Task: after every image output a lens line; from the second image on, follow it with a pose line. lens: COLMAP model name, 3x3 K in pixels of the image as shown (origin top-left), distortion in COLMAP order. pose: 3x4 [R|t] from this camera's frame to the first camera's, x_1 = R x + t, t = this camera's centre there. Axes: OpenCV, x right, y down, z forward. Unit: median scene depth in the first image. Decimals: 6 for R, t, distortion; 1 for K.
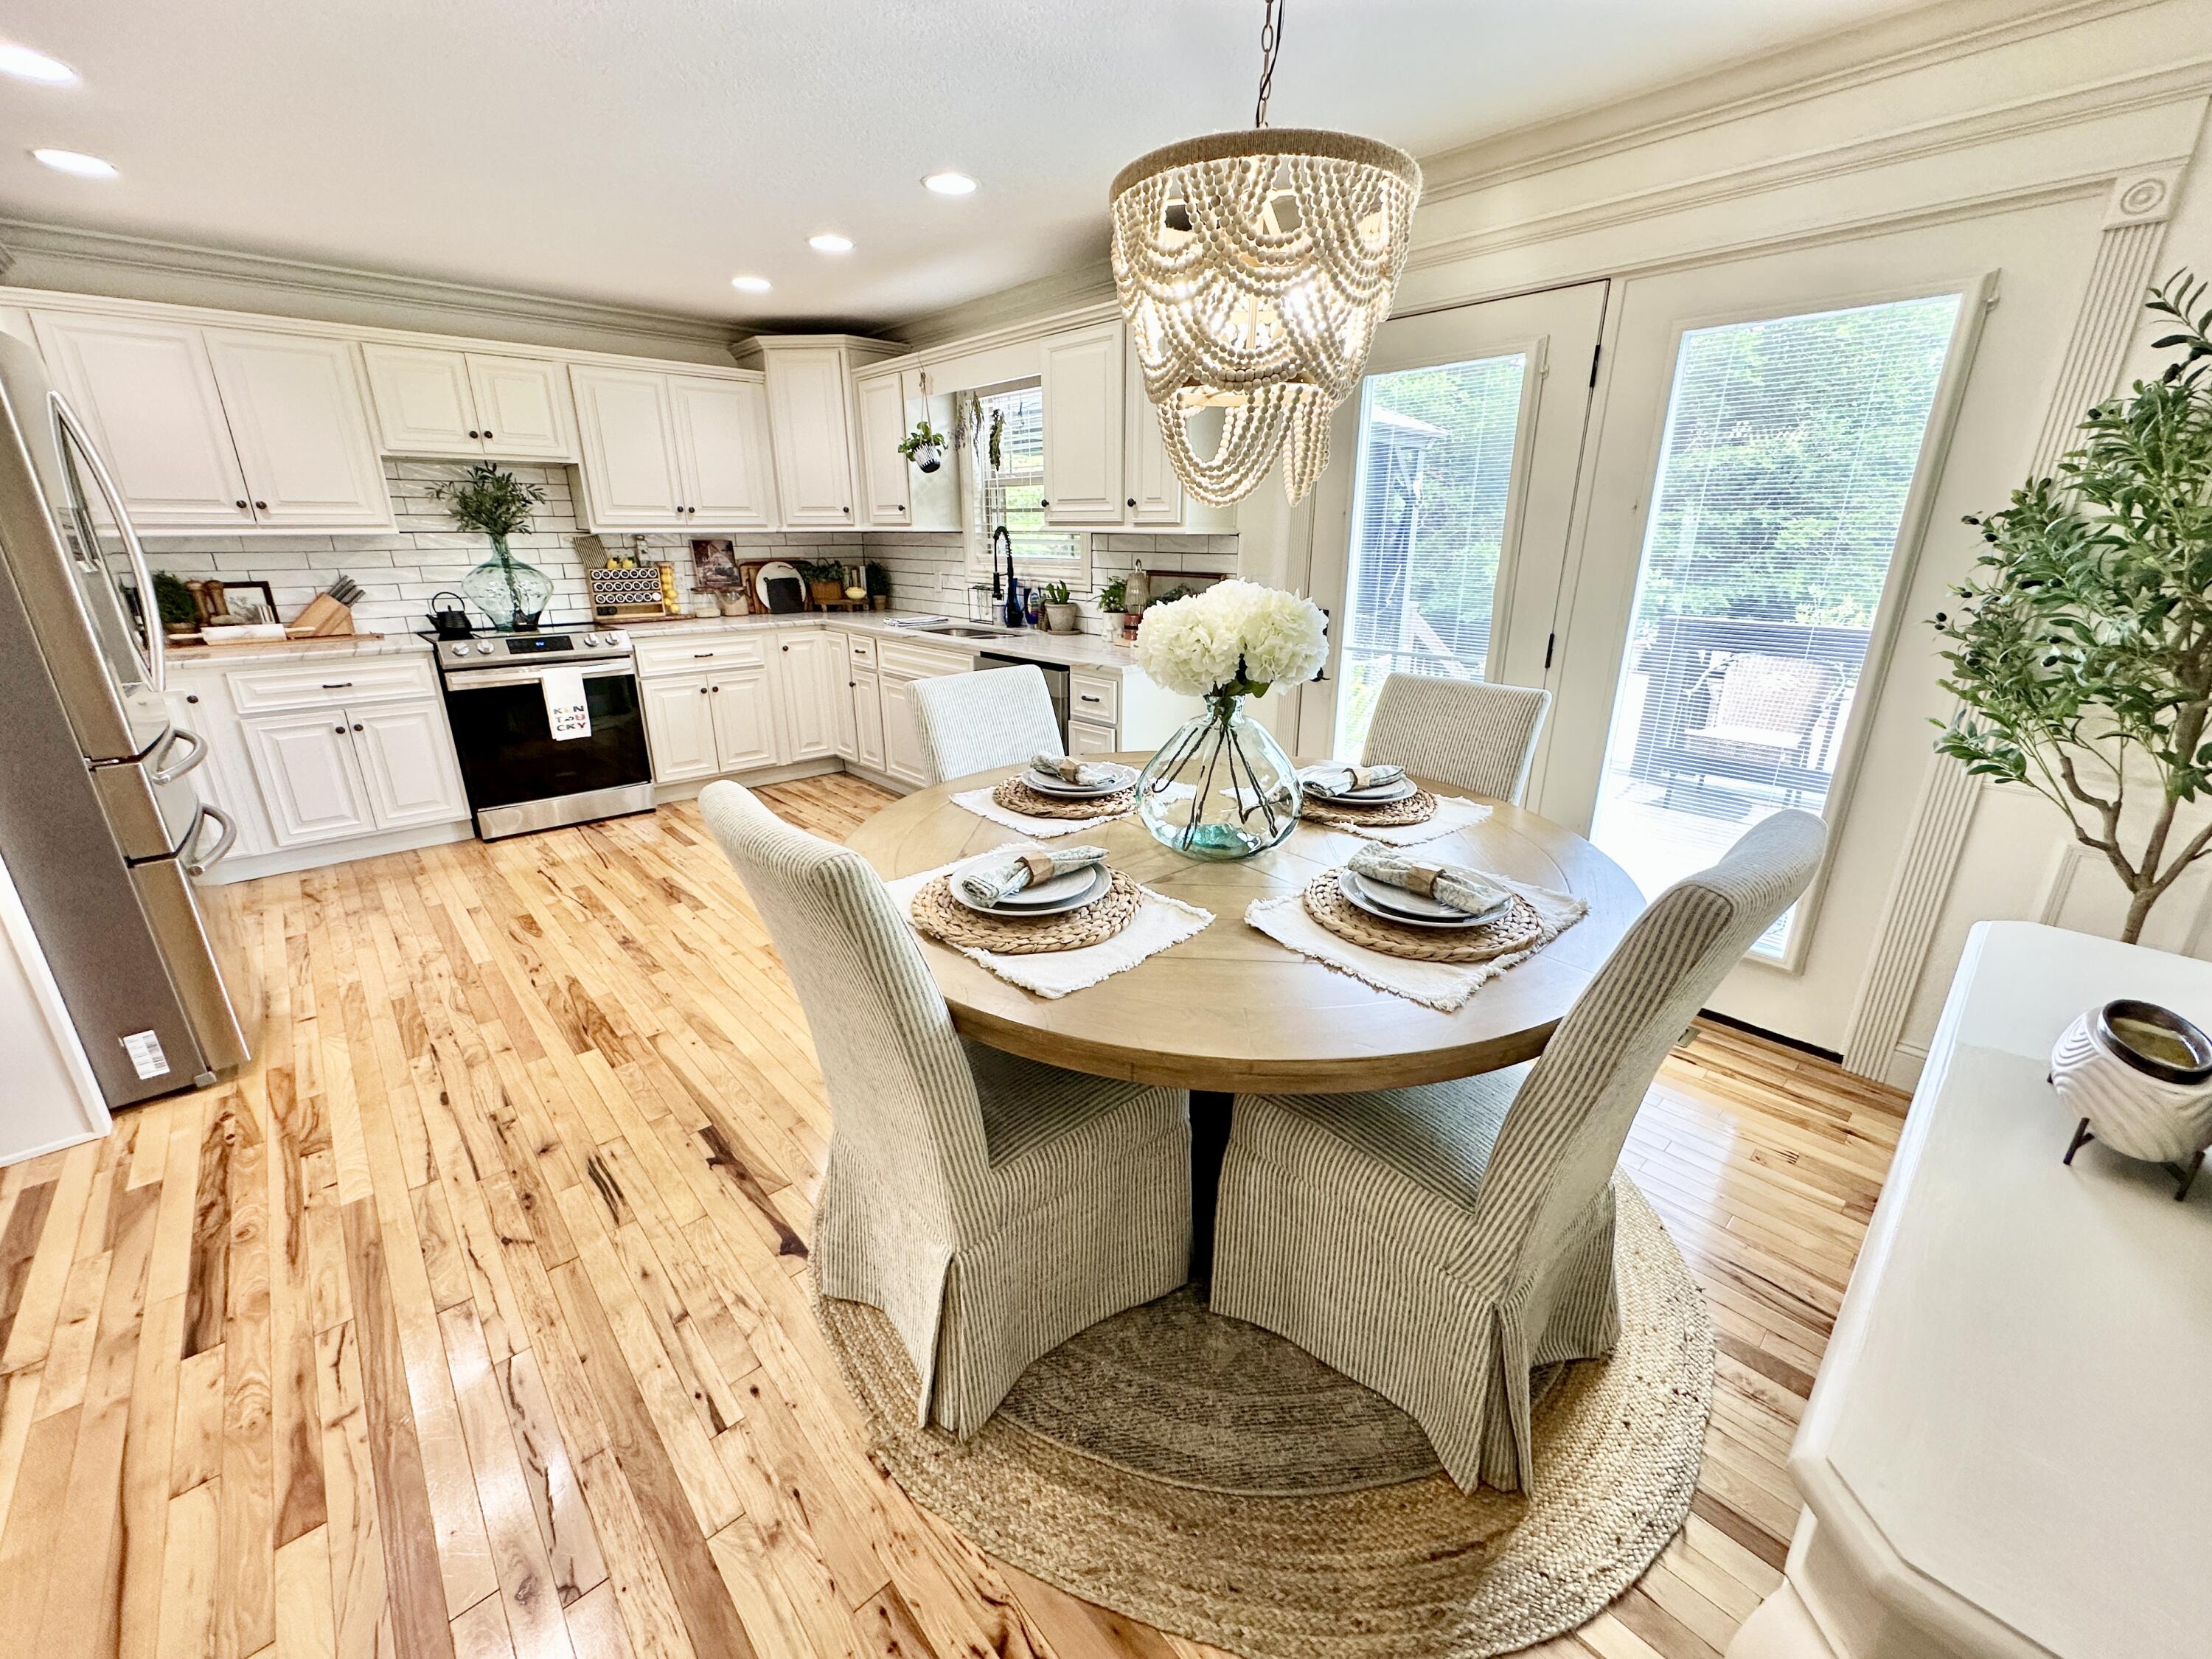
lens RADIAL K [[883.3, 0, 1102.3], [0, 883.3, 823.8], [0, 0, 1]] dist [-0.000476, 0.000183]
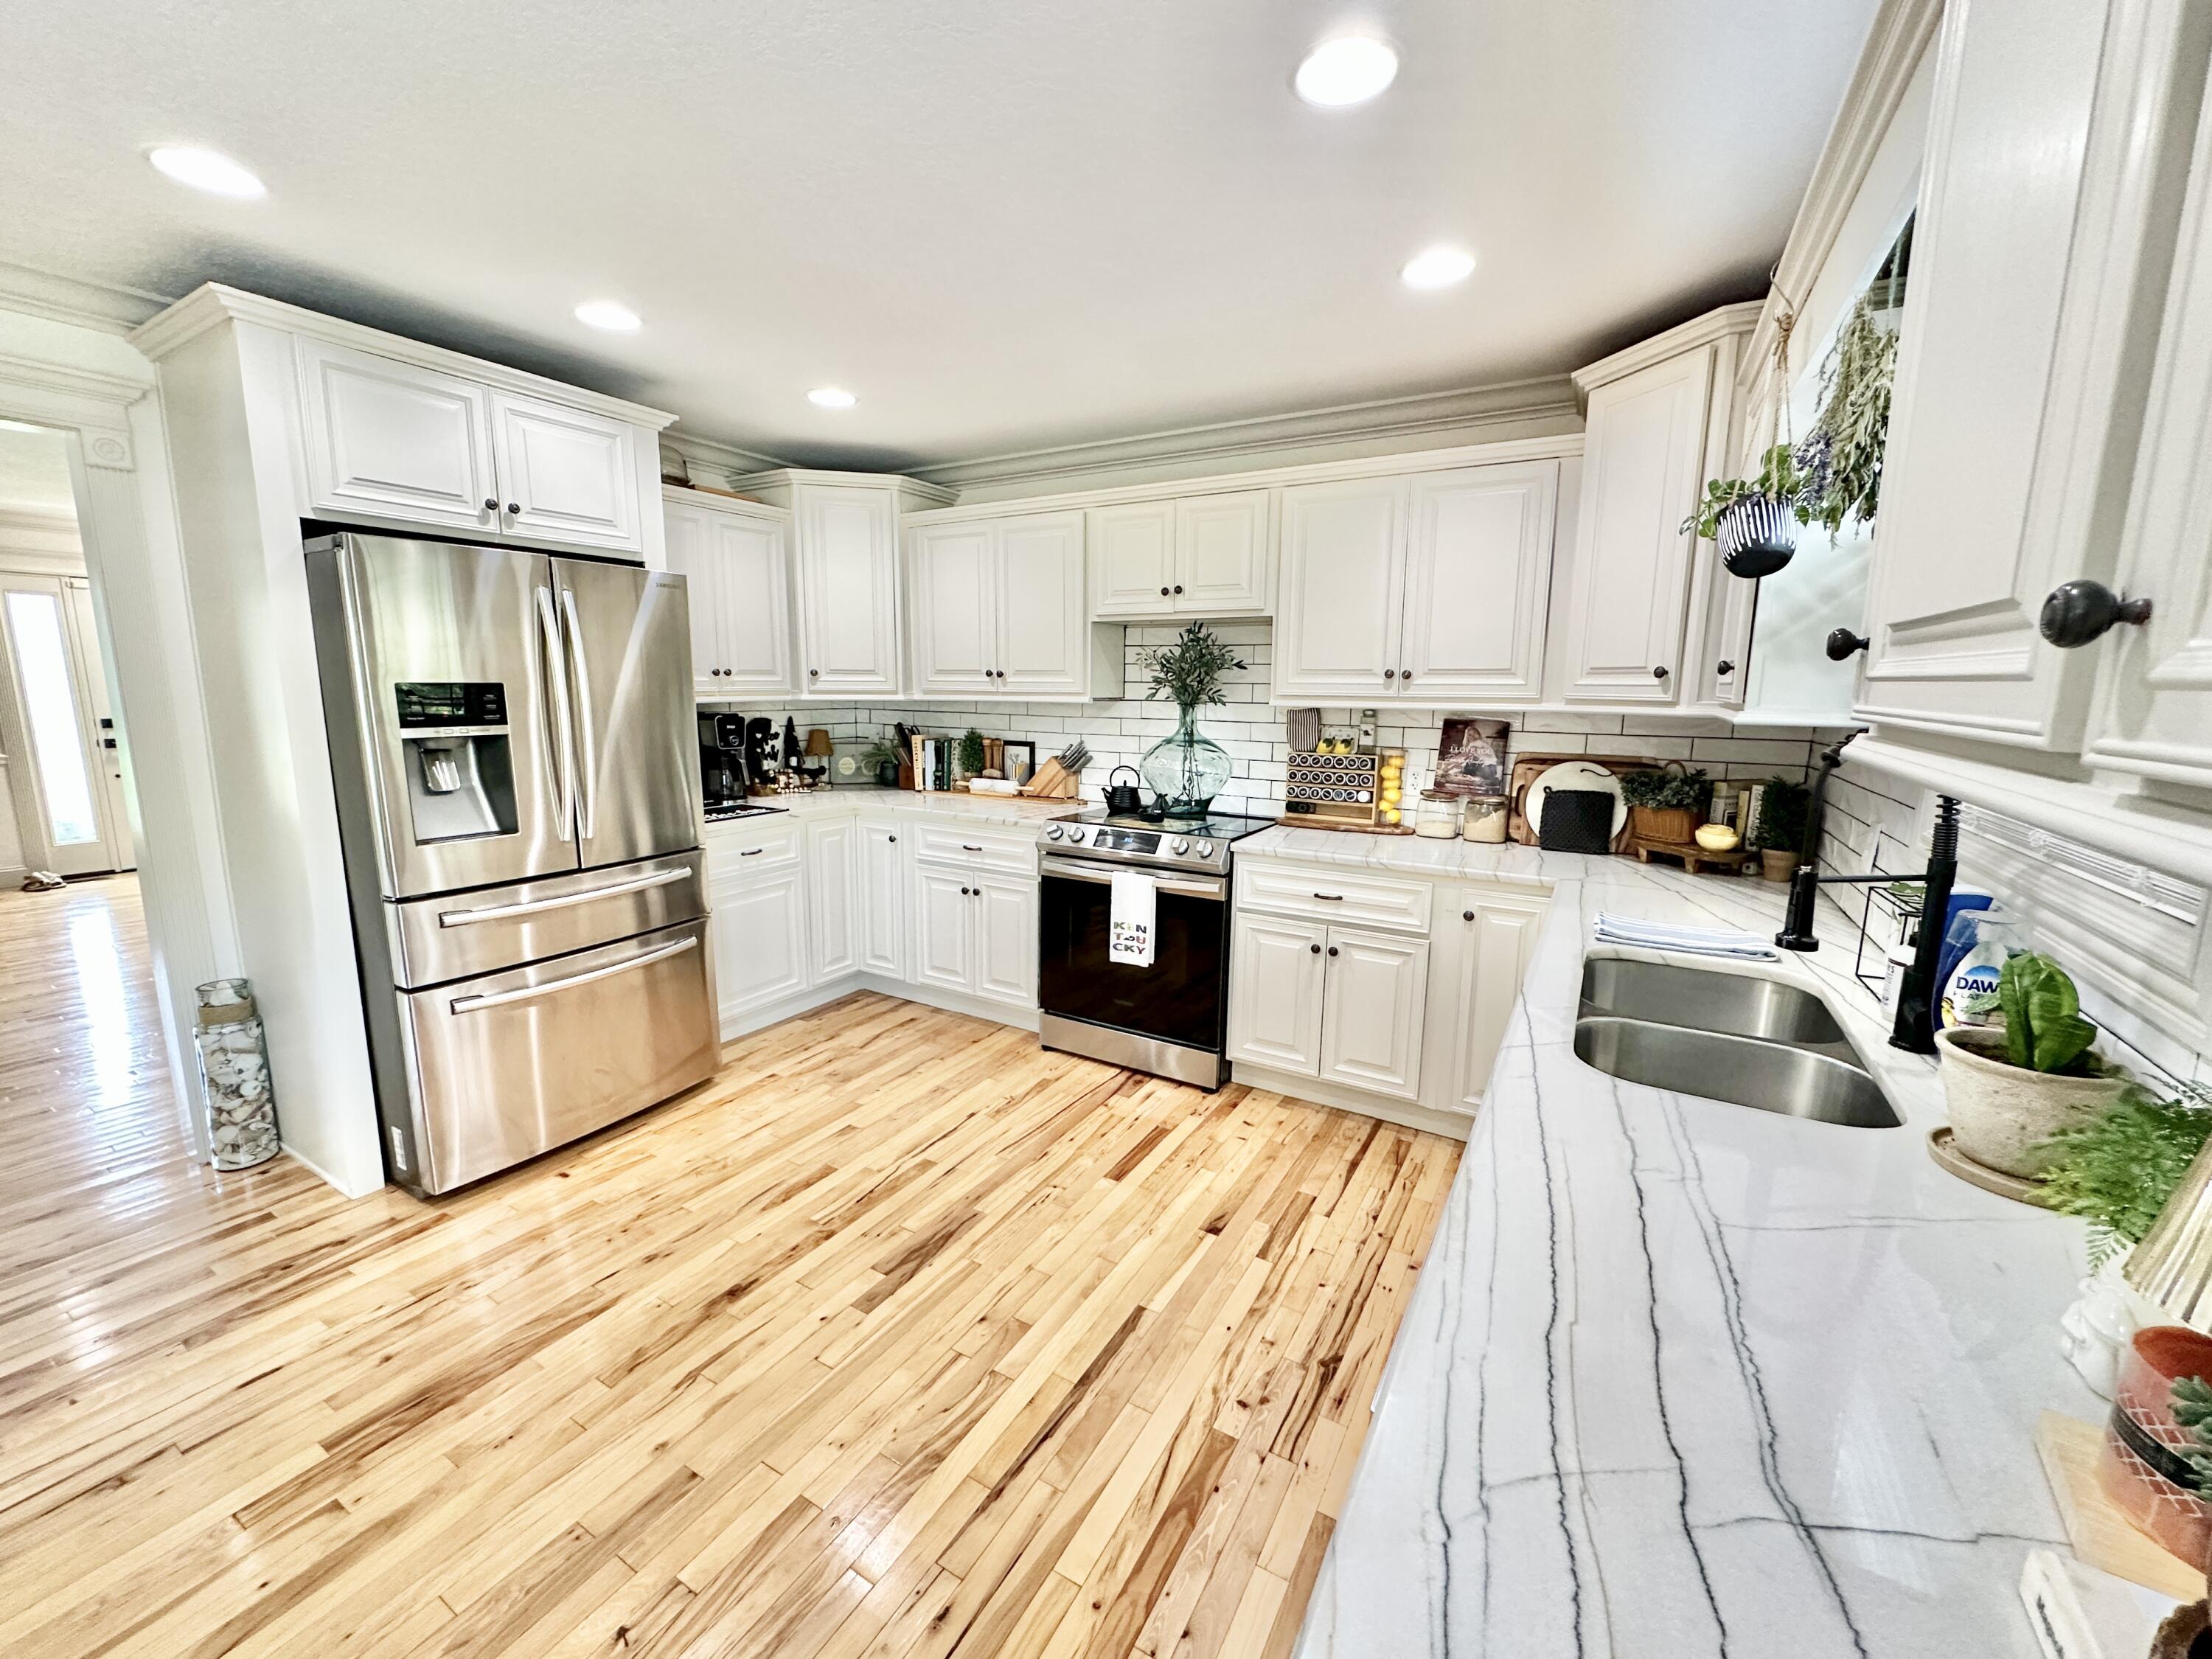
lens RADIAL K [[883.3, 0, 1106.9], [0, 883.3, 824.6], [0, 0, 1]] dist [-0.000476, 0.000183]
pose [[0.299829, 0.155733, -0.941196, 0.092069], [-0.311108, 0.948612, 0.057853, -0.242010], [0.901839, 0.275468, 0.332871, 0.677072]]
